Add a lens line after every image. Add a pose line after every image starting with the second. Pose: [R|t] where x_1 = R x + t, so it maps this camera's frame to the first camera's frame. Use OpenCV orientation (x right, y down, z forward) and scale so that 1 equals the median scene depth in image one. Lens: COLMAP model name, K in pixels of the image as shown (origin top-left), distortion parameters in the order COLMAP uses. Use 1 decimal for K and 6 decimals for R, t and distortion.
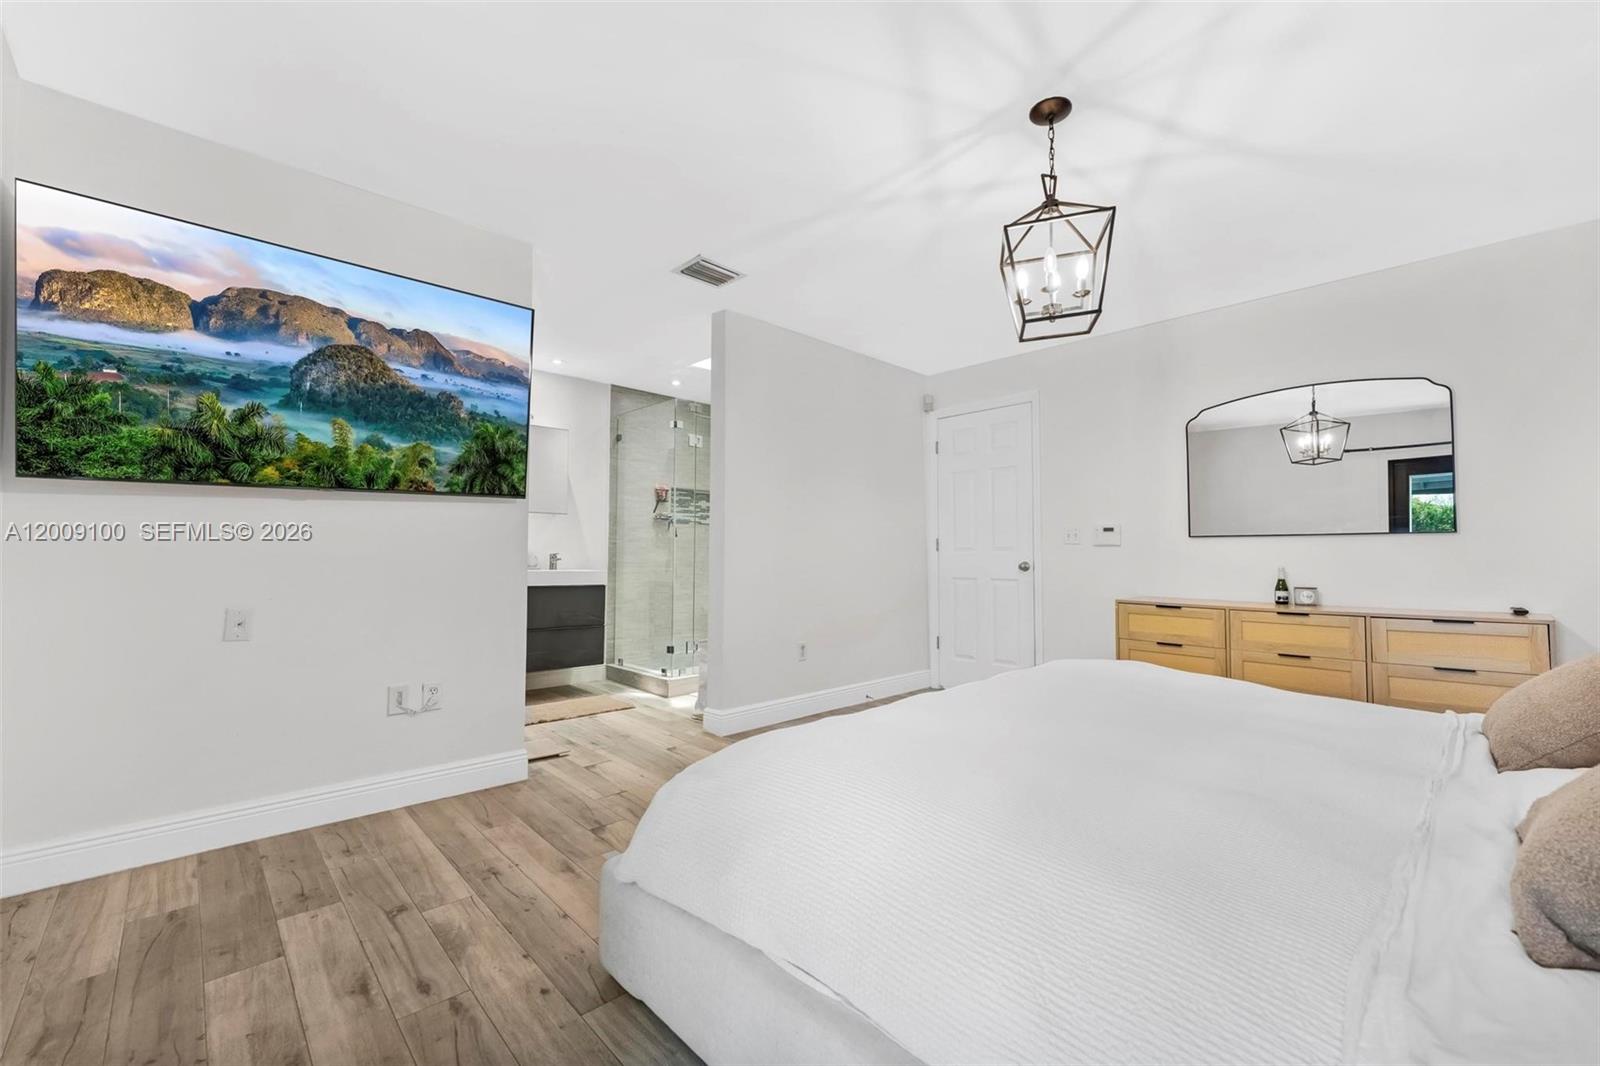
lens RADIAL K [[661.2, 0, 799.5], [0, 661.2, 536.1], [0, 0, 1]] dist [0.005879, -0.001654]
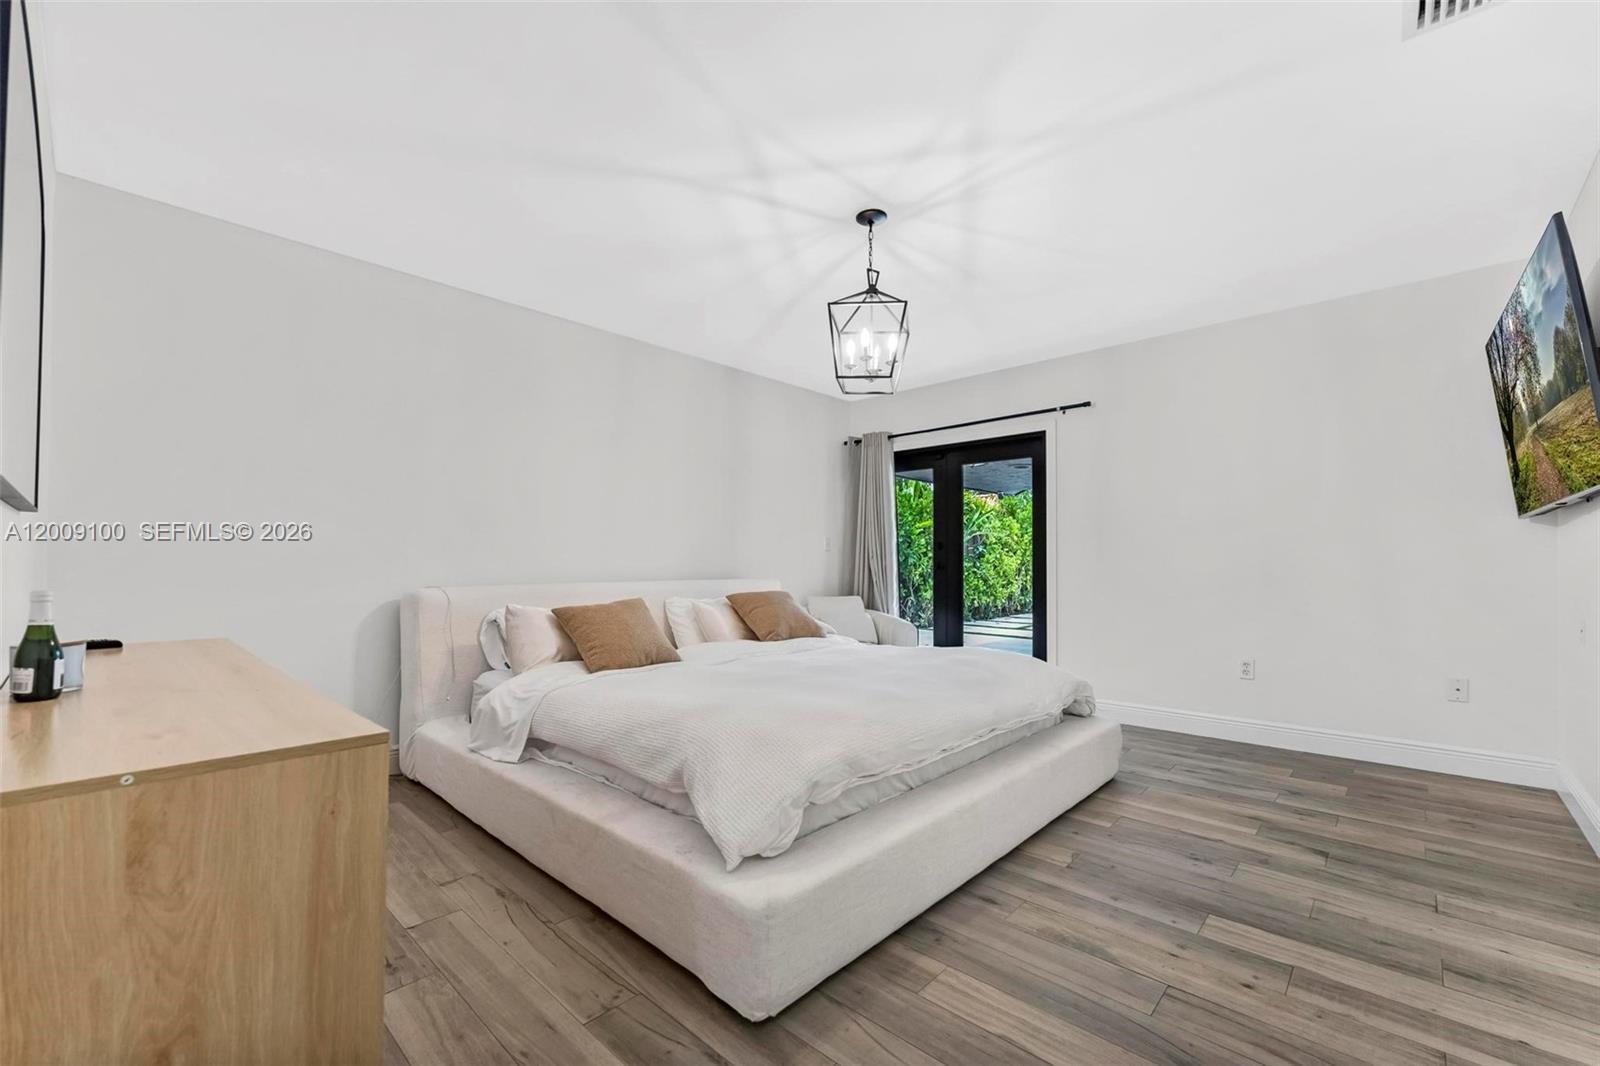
lens RADIAL K [[661.2, 0, 800.8], [0, 661.2, 546.0], [0, 0, 1]] dist [0.005879, -0.001654]
pose [[-0.997536, -0.008390, -0.069650, 0.575267], [-0.004619, 0.998523, -0.054131, 0.062664], [0.070001, -0.053676, -0.996102, 2.150364]]
